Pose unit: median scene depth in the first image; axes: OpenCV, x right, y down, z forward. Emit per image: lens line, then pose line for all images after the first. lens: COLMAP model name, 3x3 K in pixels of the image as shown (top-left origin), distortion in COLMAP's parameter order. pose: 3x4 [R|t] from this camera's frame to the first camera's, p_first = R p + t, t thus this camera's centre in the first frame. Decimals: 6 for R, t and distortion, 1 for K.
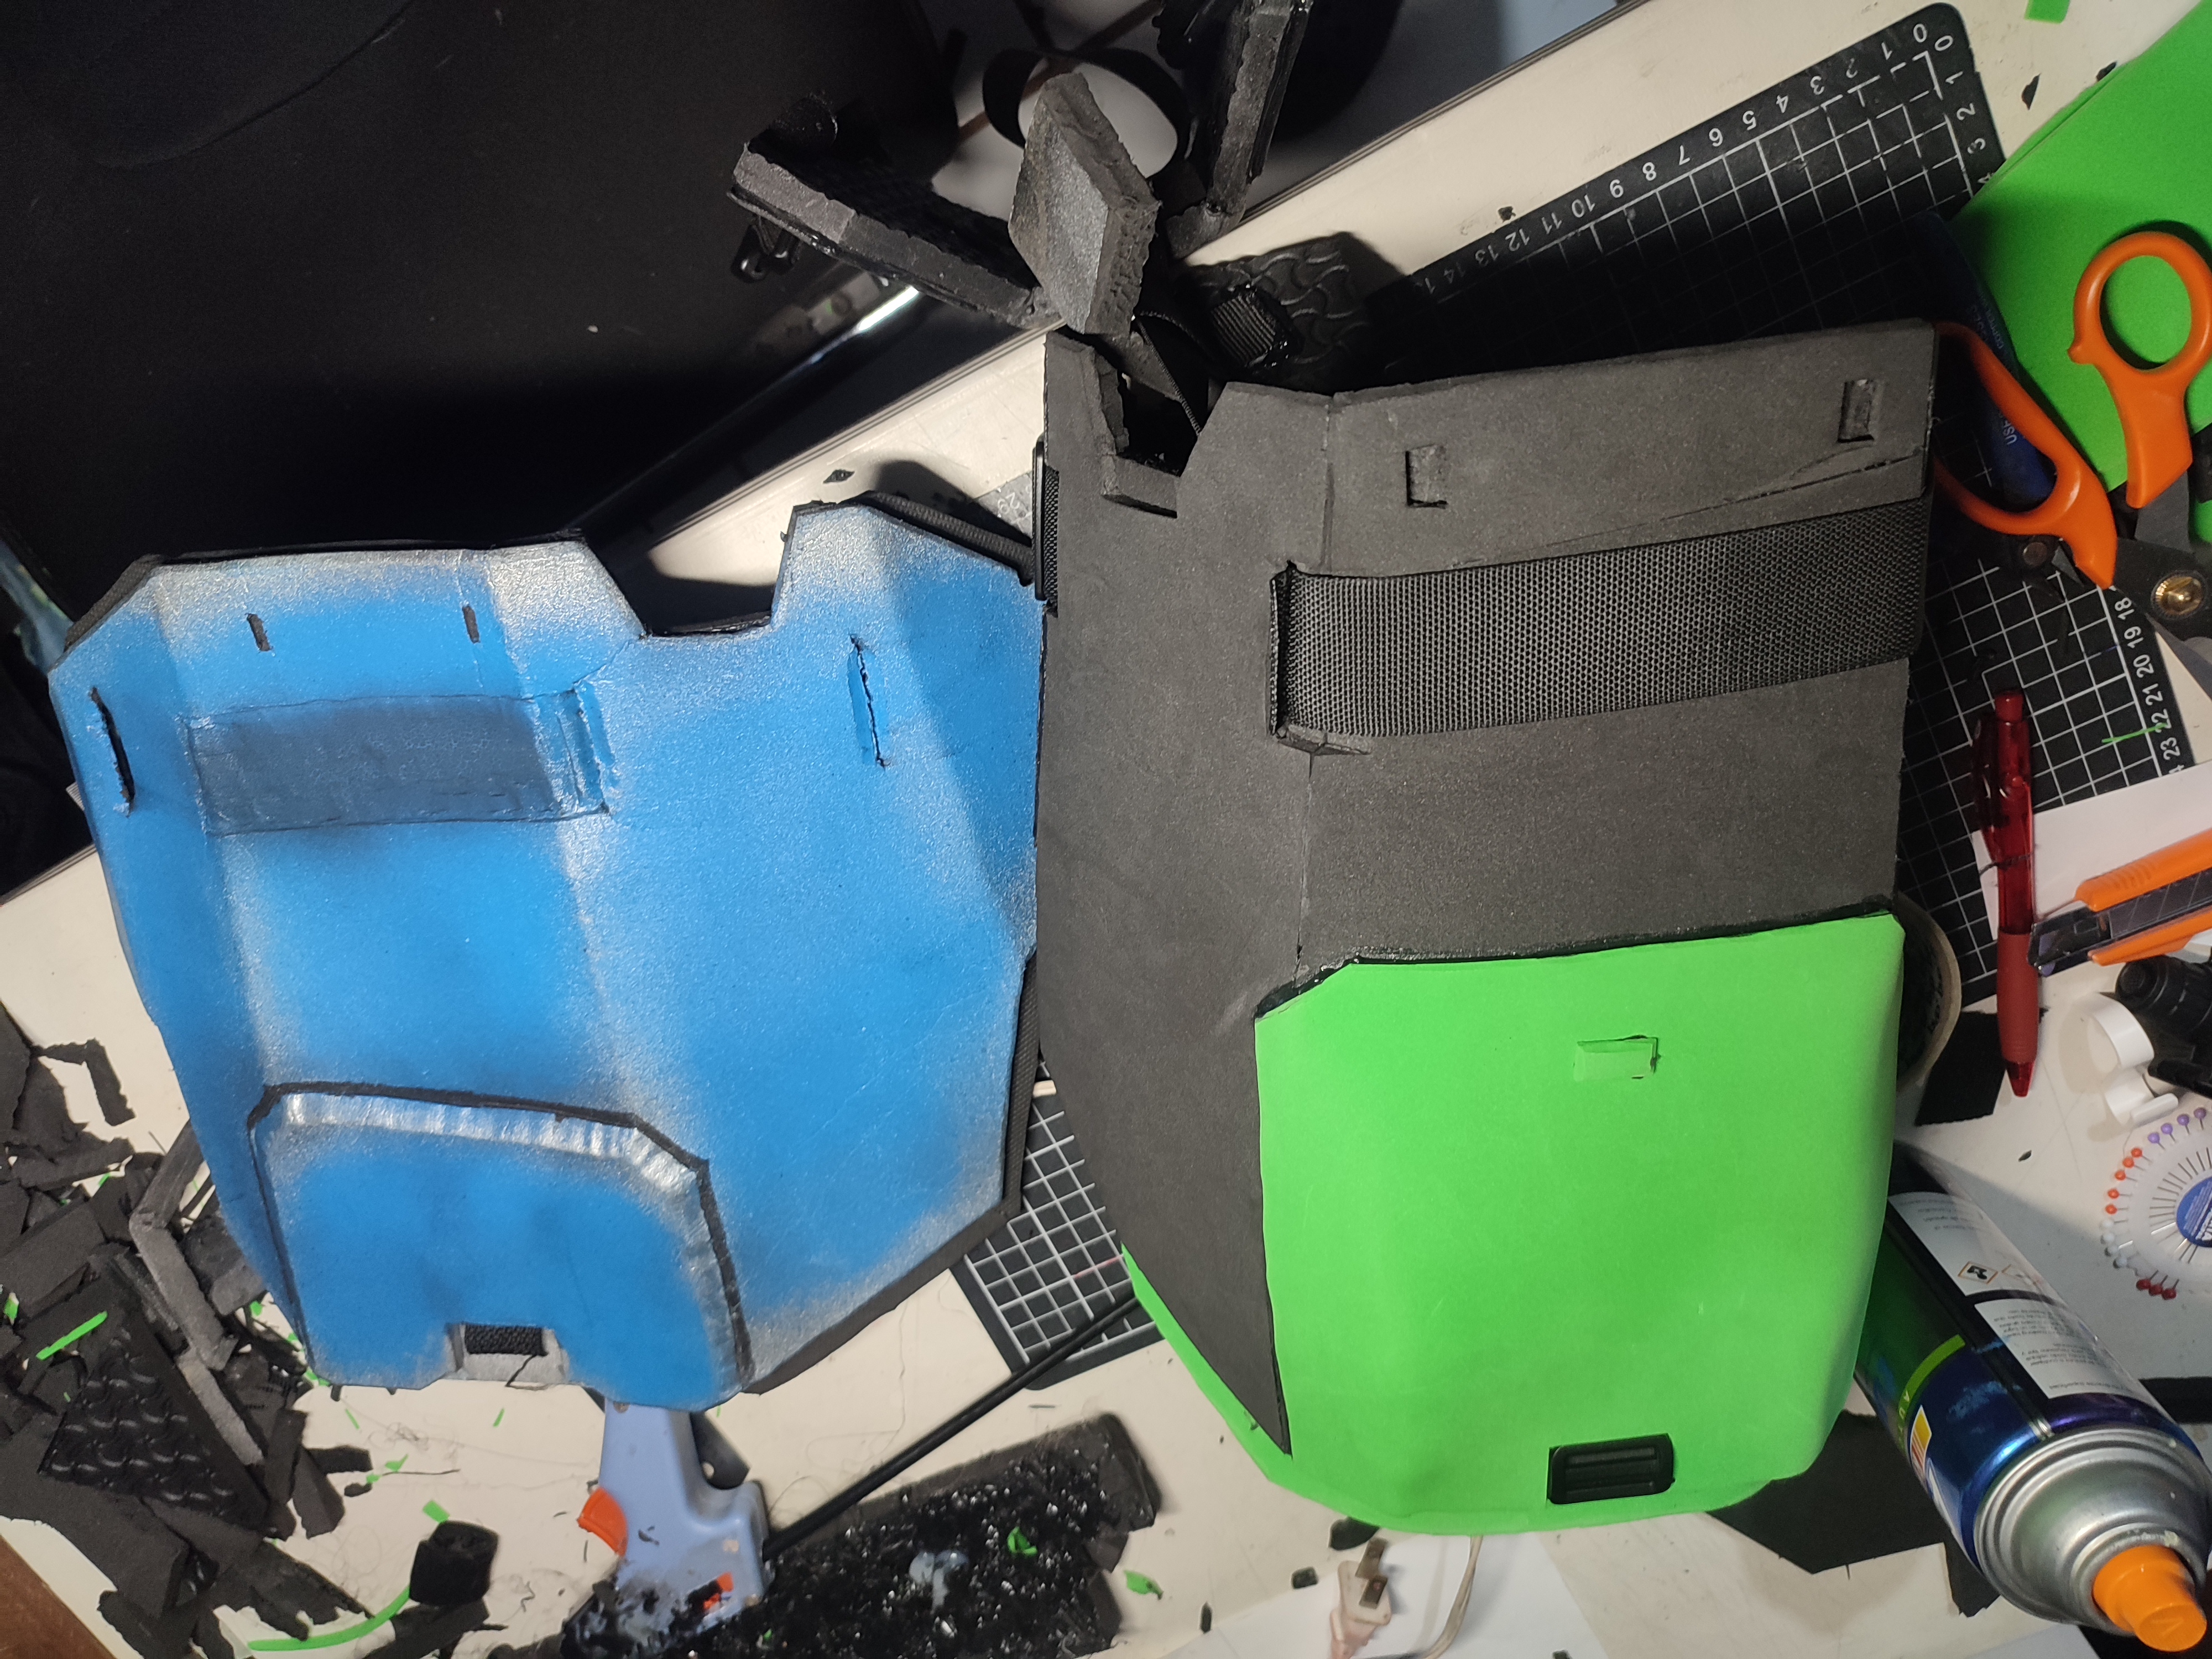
lens RADIAL K [[1611.0, 0, 1100.6], [0, 1611.0, 825.9], [0, 0, 1]] dist [-0.006977, -0.007415]
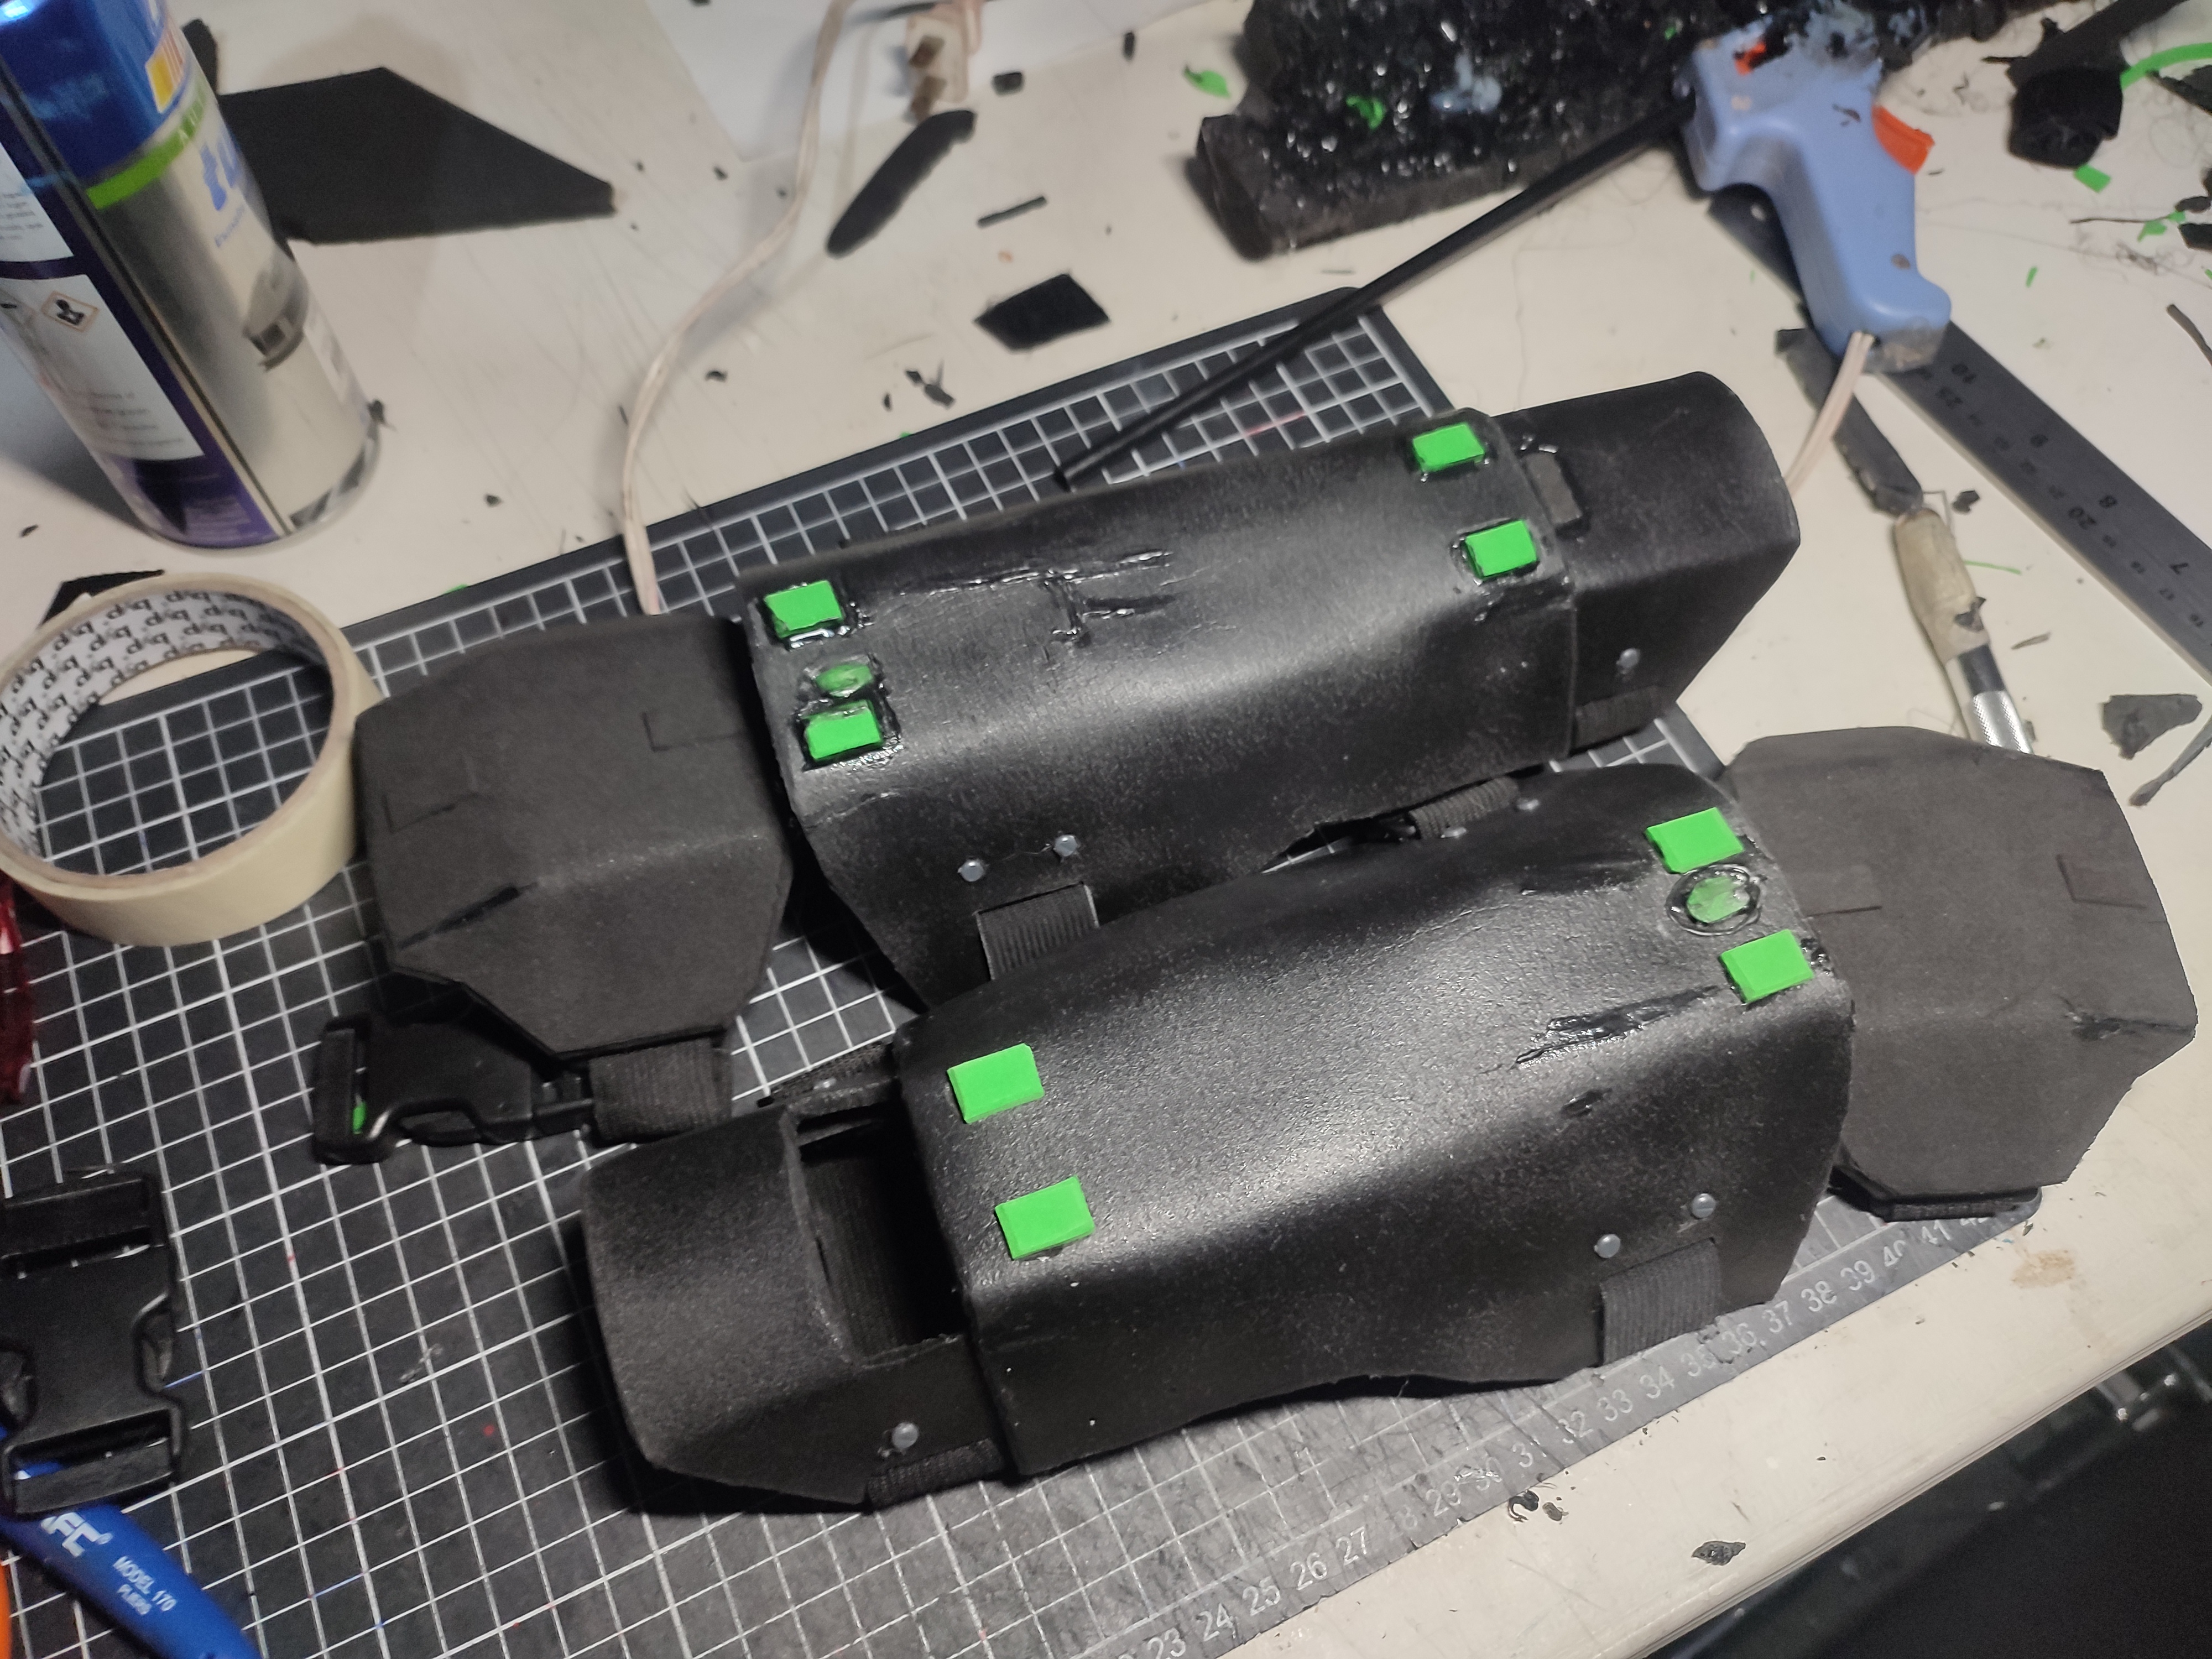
lens RADIAL K [[1611.0, 0, 1107.5], [0, 1611.0, 823.8], [0, 0, 1]] dist [-0.006977, -0.007415]
pose [[-0.999610, -0.022057, 0.017106, 0.056985], [0.024999, -0.980057, 0.197136, -0.058540], [0.012417, 0.197487, 0.980227, 0.289401]]
